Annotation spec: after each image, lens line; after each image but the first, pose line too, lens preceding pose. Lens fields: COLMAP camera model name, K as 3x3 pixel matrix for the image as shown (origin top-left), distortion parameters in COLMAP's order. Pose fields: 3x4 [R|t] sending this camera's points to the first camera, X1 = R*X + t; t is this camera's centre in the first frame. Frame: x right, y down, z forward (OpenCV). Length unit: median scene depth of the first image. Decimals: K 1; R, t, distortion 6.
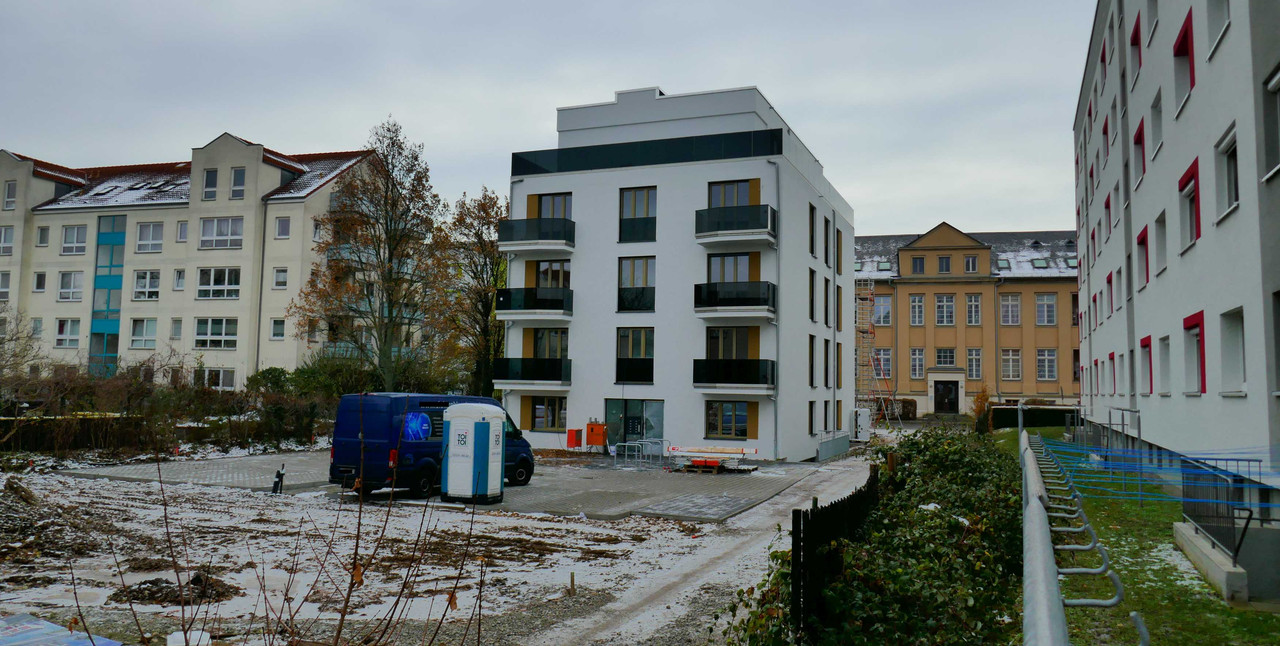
lens RADIAL K [[923.3, 0, 642.9], [0, 923.3, 311.7], [0, 0, 1]] dist [-0.030902, -0.004340]
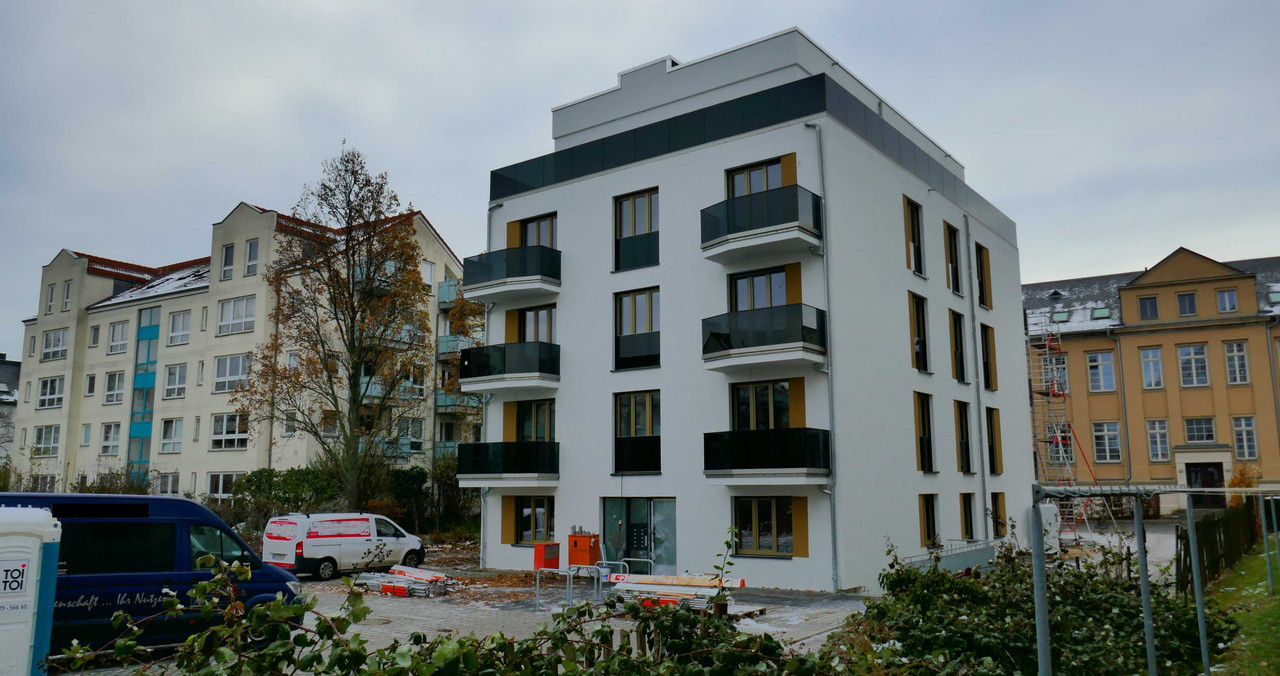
lens RADIAL K [[929.8, 0, 644.1], [0, 929.8, 344.1], [0, 0, 1]] dist [-0.014725, -0.006043]
pose [[0.965445, -0.063922, -0.252646, 0.162330], [0.045027, 0.995787, -0.079881, 0.034795], [0.256688, 0.065745, 0.964256, 0.310816]]
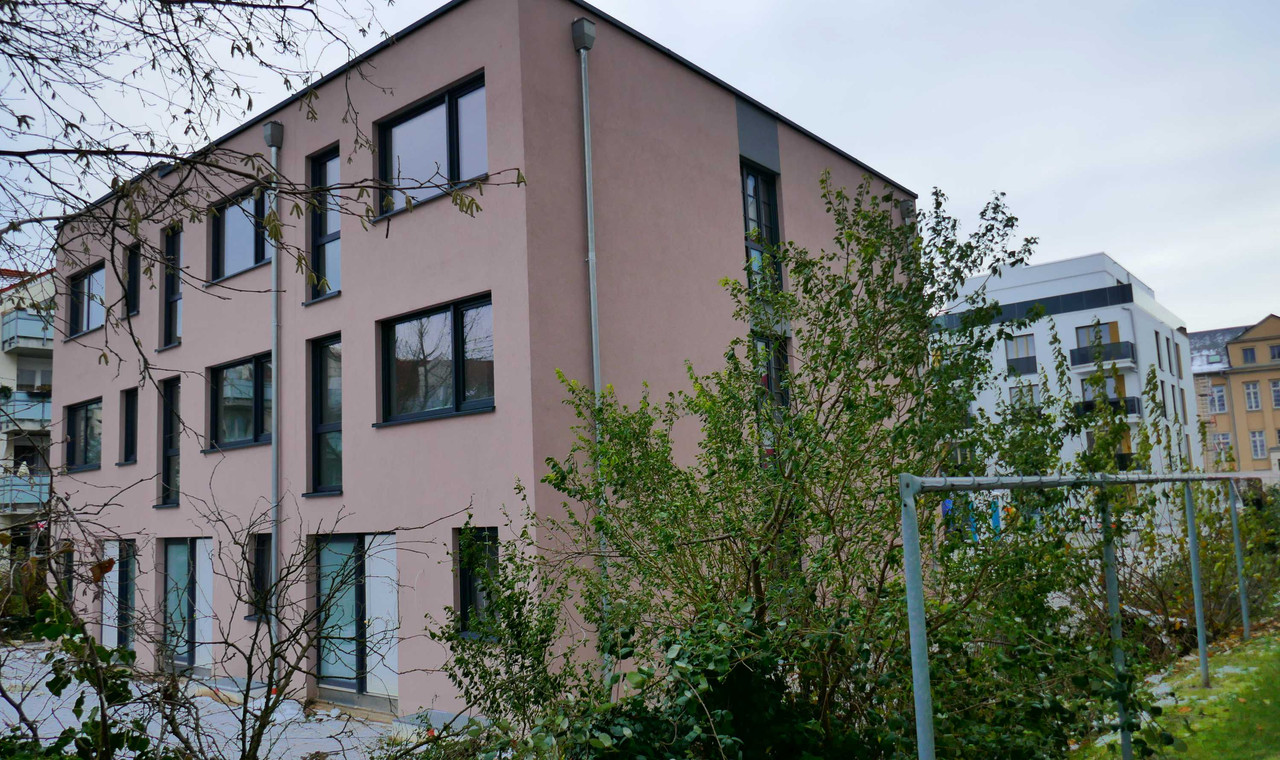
lens RADIAL K [[911.1, 0, 640.9], [0, 911.1, 392.3], [0, 0, 1]] dist [-0.004647, -0.002663]
pose [[0.953165, -0.091242, -0.288358, -0.149684], [0.082744, 0.995704, -0.041549, -0.038085], [0.290911, 0.015743, 0.956621, -0.441223]]
